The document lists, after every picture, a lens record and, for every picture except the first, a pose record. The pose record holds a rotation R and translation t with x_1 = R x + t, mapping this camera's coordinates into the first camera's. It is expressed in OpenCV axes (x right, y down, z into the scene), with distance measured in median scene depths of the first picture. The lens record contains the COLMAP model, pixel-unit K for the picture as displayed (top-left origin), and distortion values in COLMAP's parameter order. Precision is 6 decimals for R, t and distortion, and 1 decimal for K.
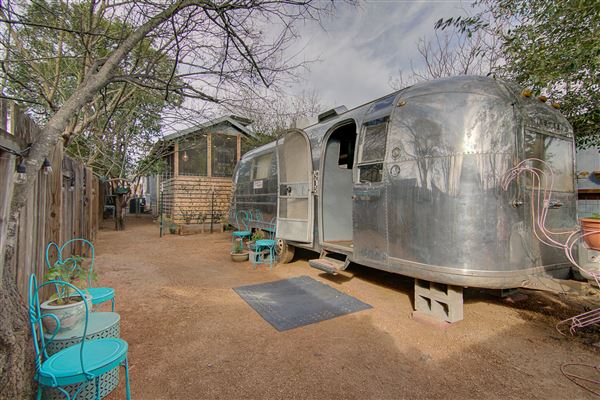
lens RADIAL K [[291.8, 0, 300.0], [0, 291.8, 200.0], [0, 0, 1]] dist [0.053247, -0.000076]
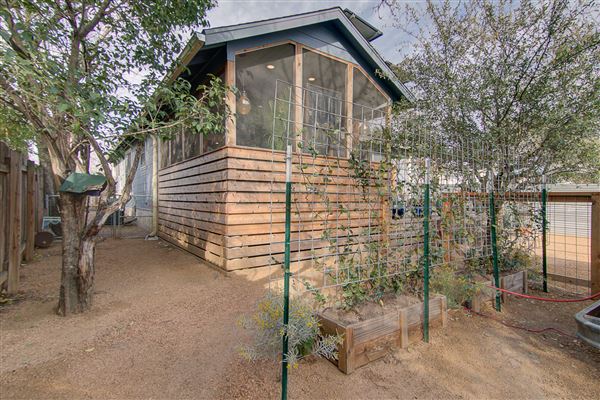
lens RADIAL K [[291.8, 0, 300.0], [0, 291.8, 200.0], [0, 0, 1]] dist [0.053247, -0.000076]
pose [[0.996429, -0.002353, 0.084402, -0.363360], [0.001495, 0.999947, 0.010224, -0.015678], [-0.084421, -0.010061, 0.996379, 0.609635]]
